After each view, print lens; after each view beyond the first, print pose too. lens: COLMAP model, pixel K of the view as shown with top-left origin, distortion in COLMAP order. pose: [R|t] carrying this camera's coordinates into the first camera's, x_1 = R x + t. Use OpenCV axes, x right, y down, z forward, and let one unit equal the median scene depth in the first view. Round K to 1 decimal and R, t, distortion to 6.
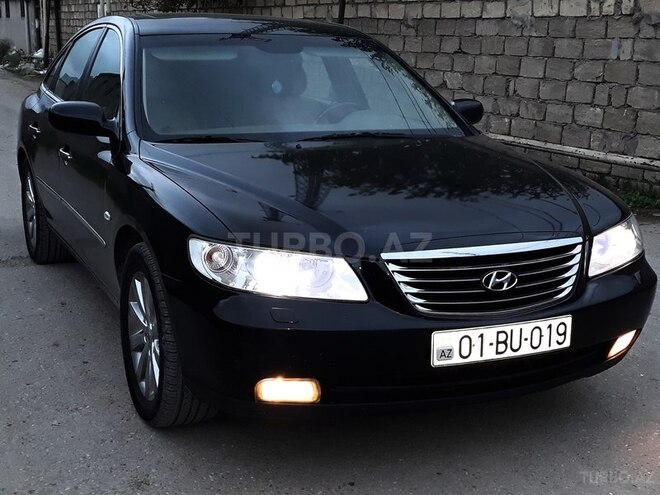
lens RADIAL K [[548.2, 0, 179.8], [0, 548.2, 246.6], [0, 0, 1]] dist [0.004114, -0.007543]
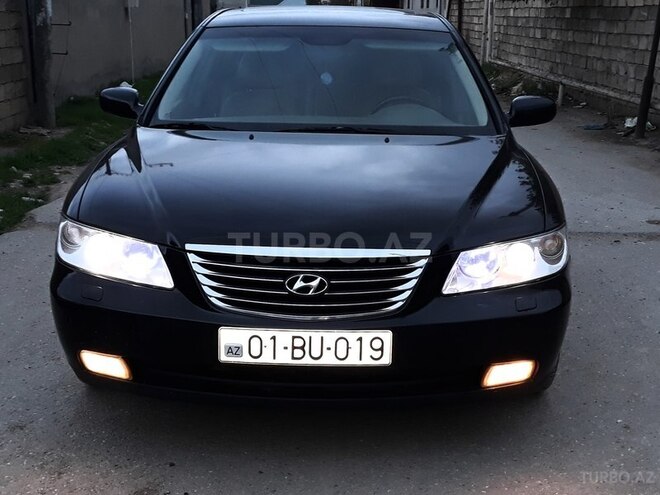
lens RADIAL K [[518.8, 0, 330.2], [0, 518.8, 214.2], [0, 0, 1]] dist [0.004115, -0.004184]
pose [[0.968087, 0.085893, -0.235435, 0.836211], [-0.089575, 0.995968, -0.004966, -0.061714], [0.234059, 0.025897, 0.971877, 0.113766]]
